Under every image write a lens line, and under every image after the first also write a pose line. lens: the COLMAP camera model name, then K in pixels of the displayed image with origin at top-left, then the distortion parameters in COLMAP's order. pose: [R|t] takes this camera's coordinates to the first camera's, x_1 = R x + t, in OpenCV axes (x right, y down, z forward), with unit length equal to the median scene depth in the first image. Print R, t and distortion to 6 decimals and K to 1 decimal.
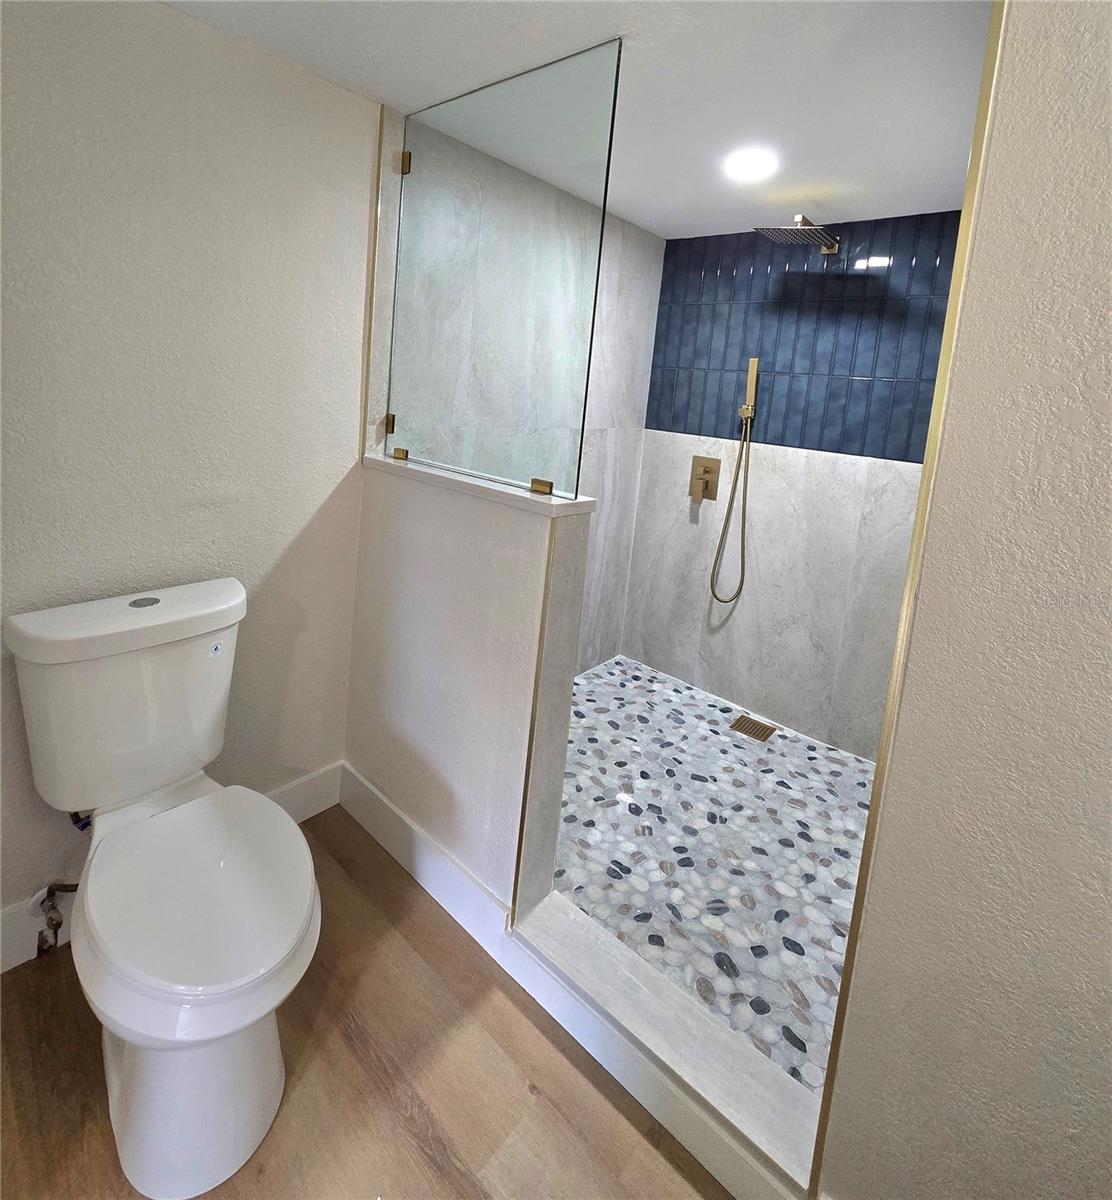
lens RADIAL K [[607.2, 0, 538.1], [0, 607.2, 460.0], [0, 0, 1]] dist [-0.001743, -0.000045]
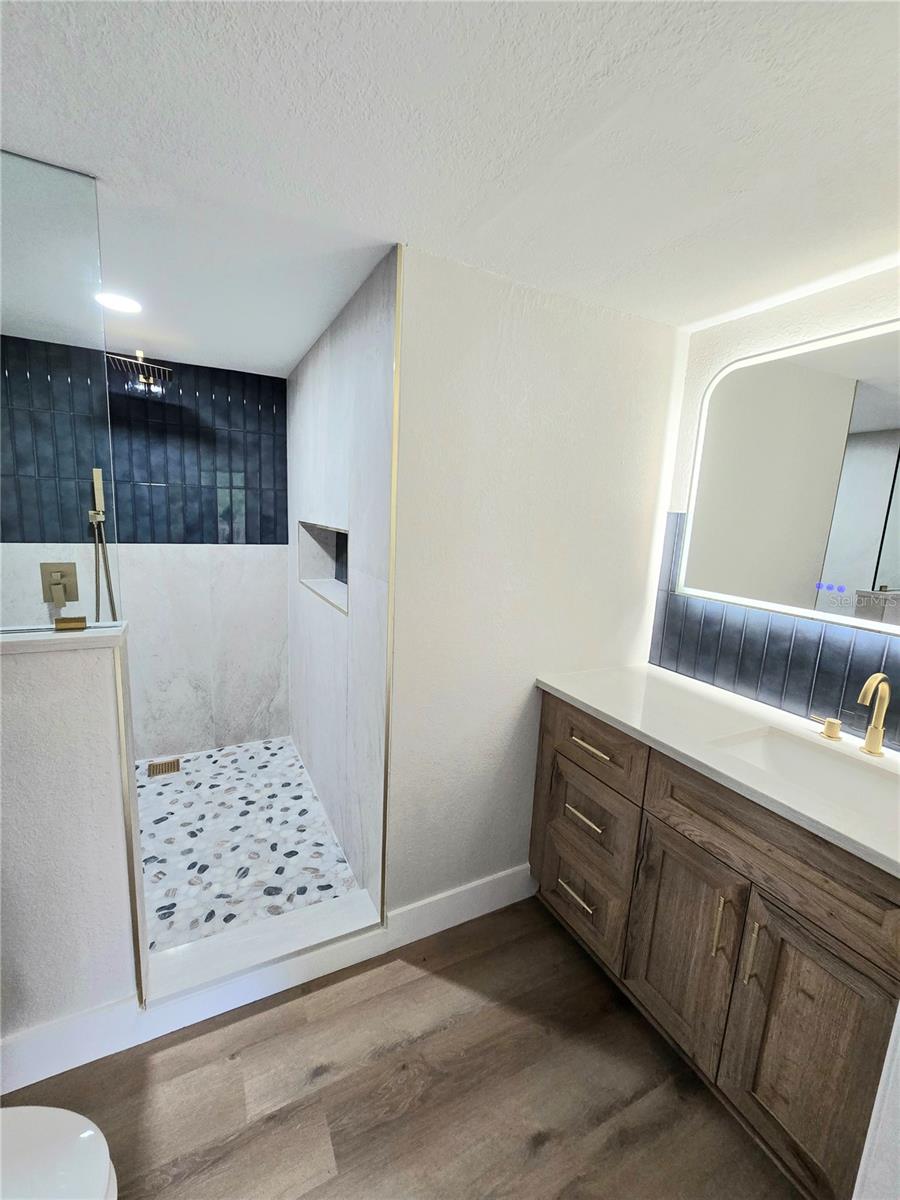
lens RADIAL K [[492.4, 0, 432.1], [0, 492.4, 599.9], [0, 0, 1]] dist [-0.000853, 0.000149]
pose [[0.379680, -0.230492, 0.895944, -0.360464], [0.099080, 0.973026, 0.208335, -0.077133], [-0.919797, 0.009670, 0.392276, 0.099927]]
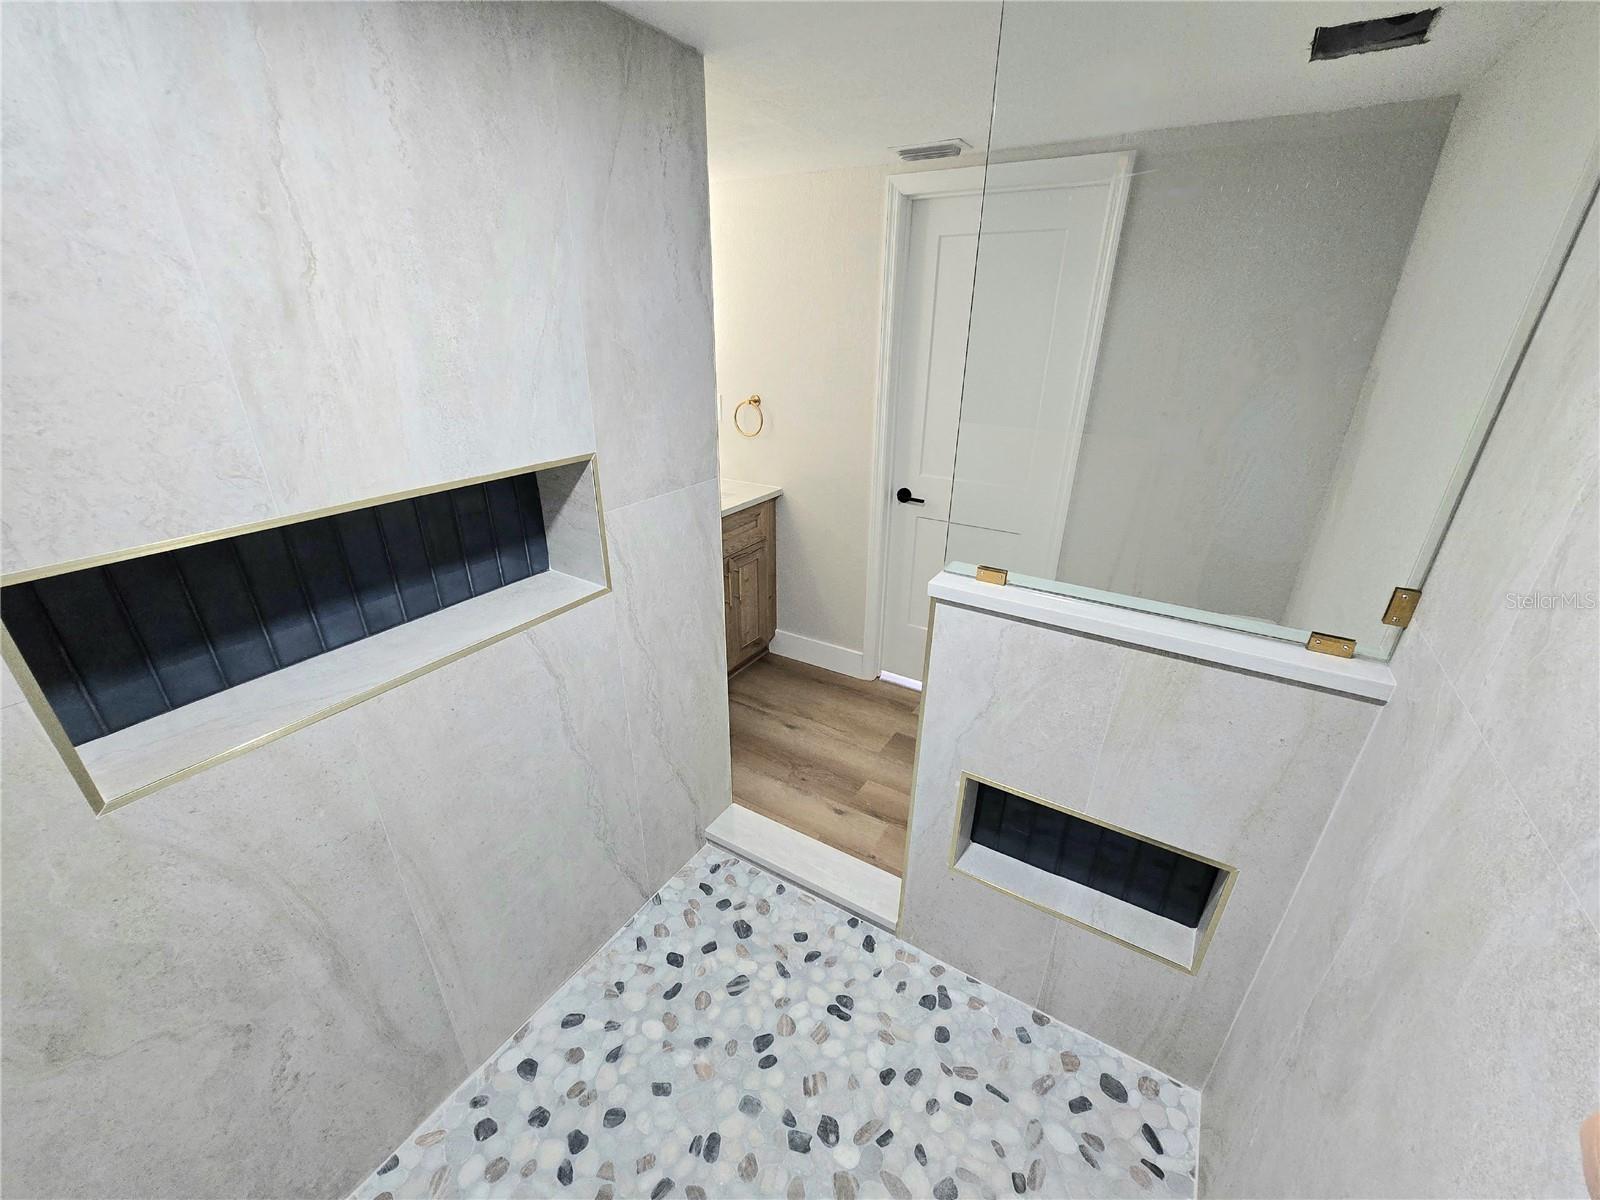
lens RADIAL K [[656.5, 0, 790.9], [0, 656.5, 612.8], [0, 0, 1]] dist [-0.000853, 0.000149]
pose [[-0.982849, -0.011951, -0.184024, 0.344780], [-0.105474, 0.854997, 0.507795, -0.268603], [0.151271, 0.518496, -0.841593, 1.326240]]
